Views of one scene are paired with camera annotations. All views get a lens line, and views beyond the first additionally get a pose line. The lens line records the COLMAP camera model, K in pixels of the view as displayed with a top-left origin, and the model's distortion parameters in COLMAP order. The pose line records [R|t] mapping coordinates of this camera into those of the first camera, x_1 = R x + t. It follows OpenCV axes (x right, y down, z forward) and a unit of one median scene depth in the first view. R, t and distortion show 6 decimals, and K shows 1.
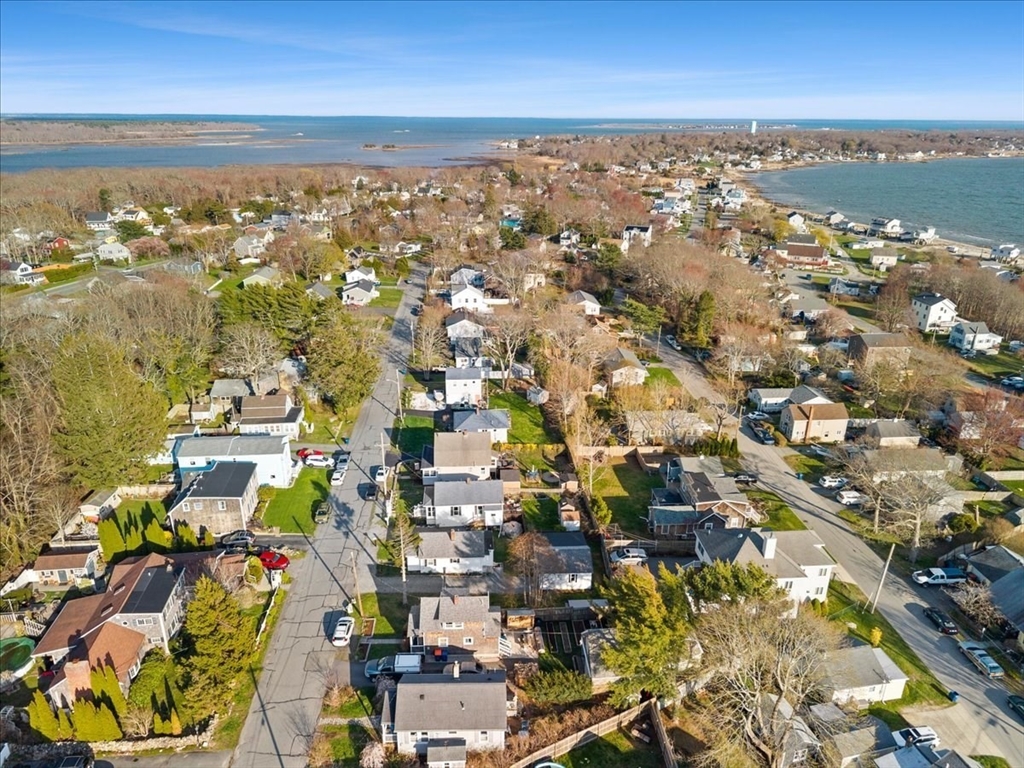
lens RADIAL K [[685.3, 0, 511.6], [0, 685.3, 386.0], [0, 0, 1]] dist [0.089009, -0.115346]
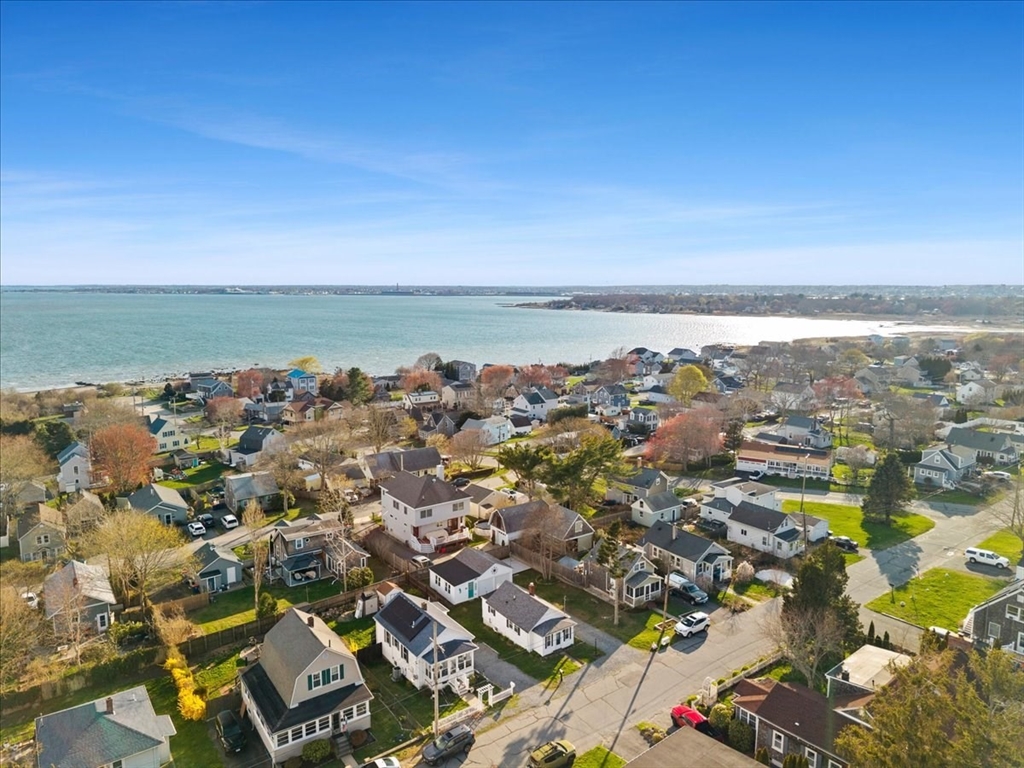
lens RADIAL K [[685.5, 0, 511.6], [0, 685.5, 379.6], [0, 0, 1]] dist [0.057466, -0.064832]
pose [[-0.540032, -0.113971, 0.833892, -0.549785], [0.307689, 0.895472, 0.321648, -0.225405], [-0.783386, 0.430280, -0.448516, 0.913604]]
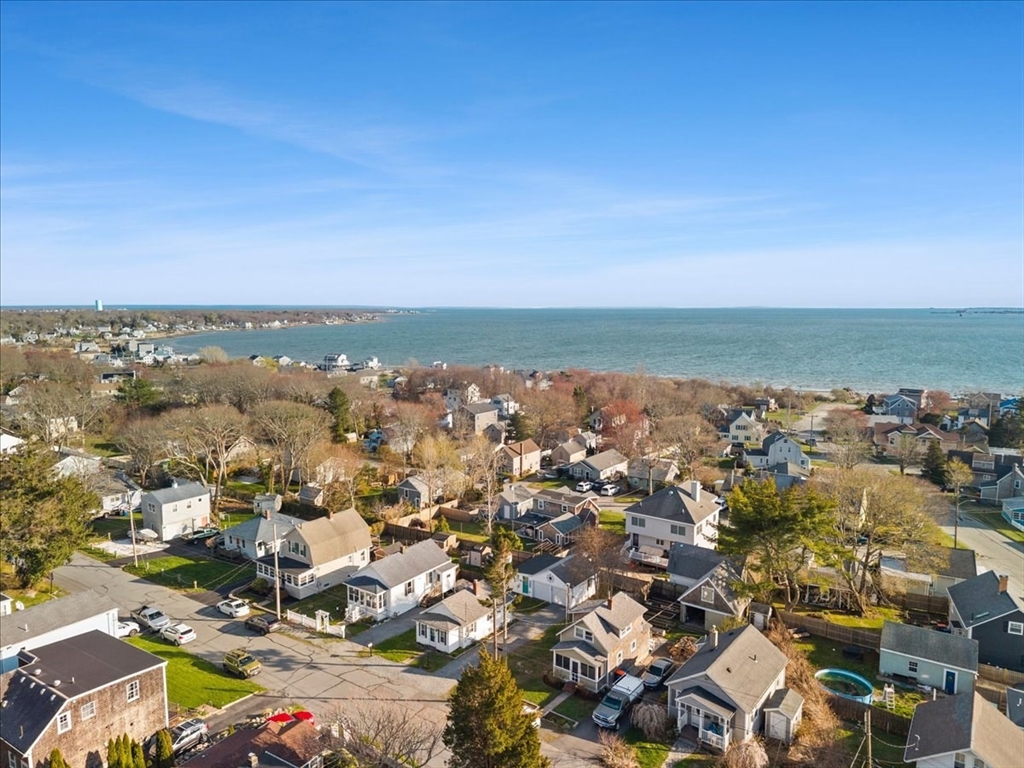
lens RADIAL K [[685.9, 0, 512.0], [0, 685.9, 384.0], [0, 0, 1]] dist [0.047969, -0.038691]
pose [[0.616235, -0.086203, 0.782830, -0.474335], [0.285020, 0.951026, -0.119640, 0.068148], [-0.734179, 0.296848, 0.610625, 0.281462]]
